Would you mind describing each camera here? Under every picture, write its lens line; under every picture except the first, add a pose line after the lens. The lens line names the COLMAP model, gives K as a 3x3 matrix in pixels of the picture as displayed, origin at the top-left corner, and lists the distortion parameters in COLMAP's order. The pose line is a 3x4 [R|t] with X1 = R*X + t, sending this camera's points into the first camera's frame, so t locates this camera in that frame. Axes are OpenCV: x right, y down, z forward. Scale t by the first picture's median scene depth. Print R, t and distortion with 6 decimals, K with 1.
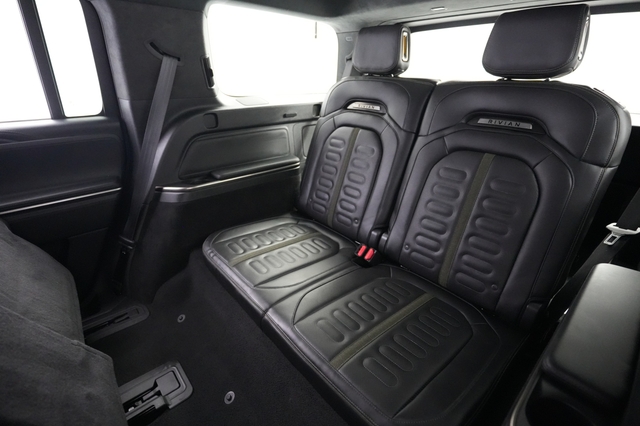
lens RADIAL K [[317.6, 0, 320.0], [0, 317.6, 213.0], [0, 0, 1]] dist [0.000580, 0.000332]
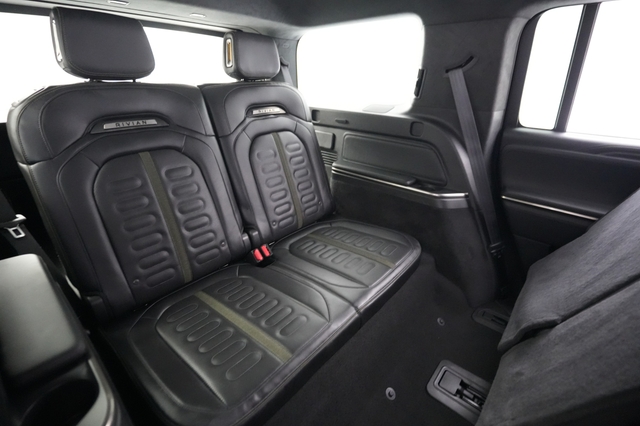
lens RADIAL K [[298.5, 0, 320.0], [0, 298.5, 213.0], [0, 0, 1]] dist [0.001076, -0.000067]
pose [[-0.162347, -0.418830, 0.893434, -0.657669], [0.386266, 0.806212, 0.448130, -0.321136], [-0.907988, 0.417856, 0.030894, 0.693779]]
